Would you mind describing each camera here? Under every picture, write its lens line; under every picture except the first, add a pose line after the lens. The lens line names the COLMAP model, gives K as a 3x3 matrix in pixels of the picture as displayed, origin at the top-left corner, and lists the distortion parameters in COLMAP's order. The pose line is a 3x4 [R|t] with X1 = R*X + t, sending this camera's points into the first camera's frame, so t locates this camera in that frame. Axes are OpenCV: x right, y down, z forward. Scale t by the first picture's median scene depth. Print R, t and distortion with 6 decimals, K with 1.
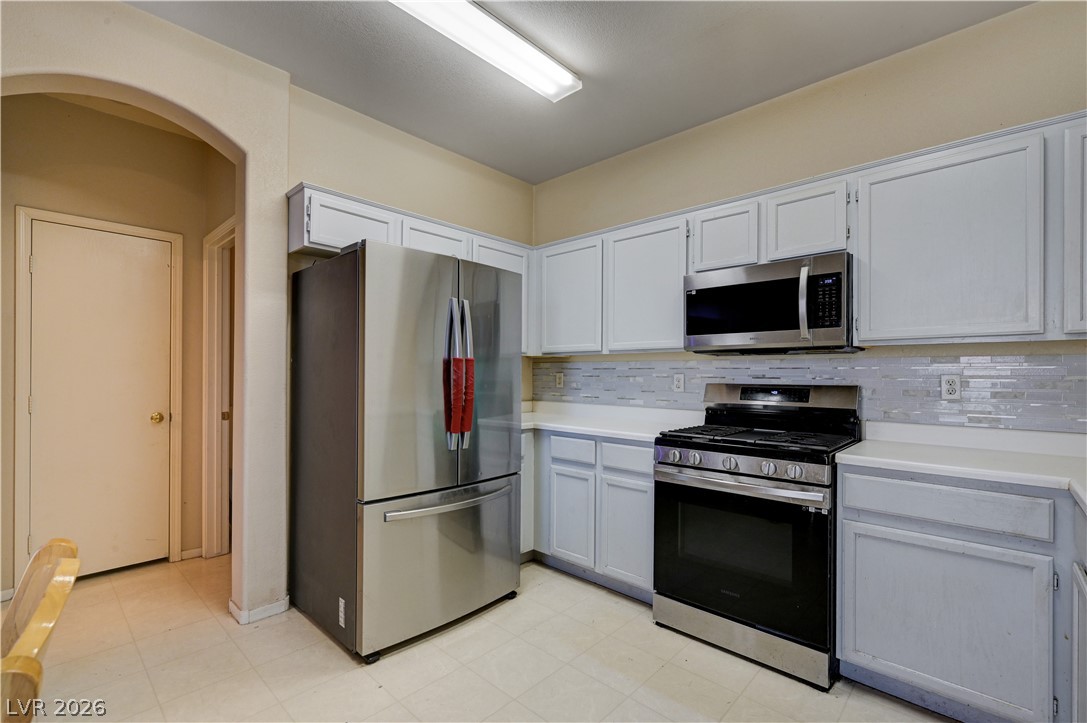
lens RADIAL K [[468.6, 0, 544.4], [0, 468.6, 374.1], [0, 0, 1]] dist [0.000769, 0.000130]
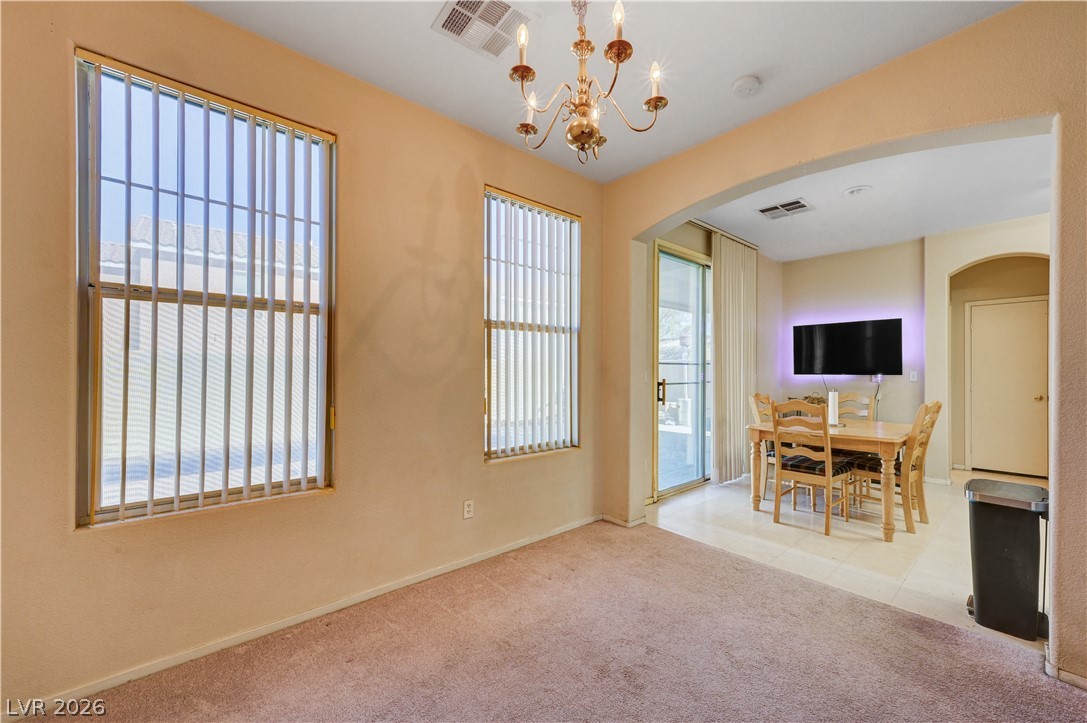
lens RADIAL K [[423.0, 0, 538.3], [0, 423.0, 372.1], [0, 0, 1]] dist [0.000482, 0.000156]
pose [[-0.124916, -0.007006, -0.992143, 1.214236], [-0.000004, 0.999975, -0.007060, 0.006627], [0.992167, -0.000878, -0.124912, -0.828981]]
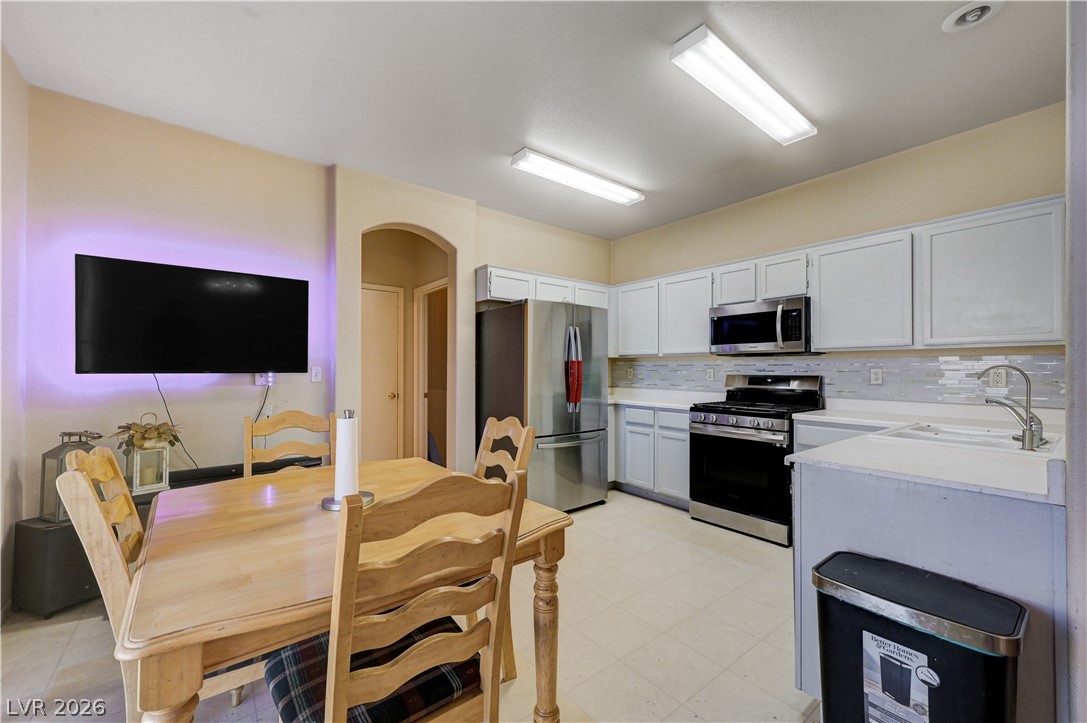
lens RADIAL K [[430.1, 0, 548.6], [0, 430.1, 365.9], [0, 0, 1]] dist [0.001630, 0.000286]
pose [[0.989679, -0.005355, -0.143204, -0.038321], [0.004293, 0.999961, -0.007720, -0.001264], [0.143240, 0.007025, 0.989663, -0.534144]]
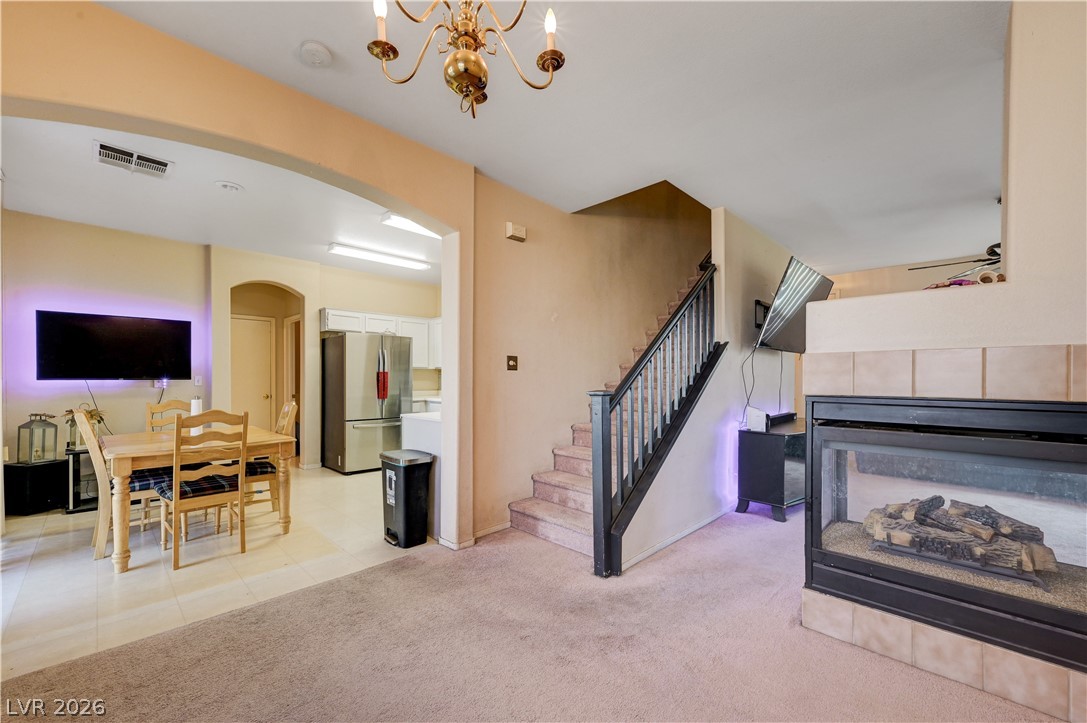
lens RADIAL K [[434.8, 0, 549.2], [0, 434.8, 378.2], [0, 0, 1]] dist [-0.001674, 0.000196]
pose [[0.999836, -0.004986, -0.017411, 0.724575], [0.005070, 0.999976, 0.004783, -0.001023], [0.017387, -0.004870, 0.999837, -1.317157]]
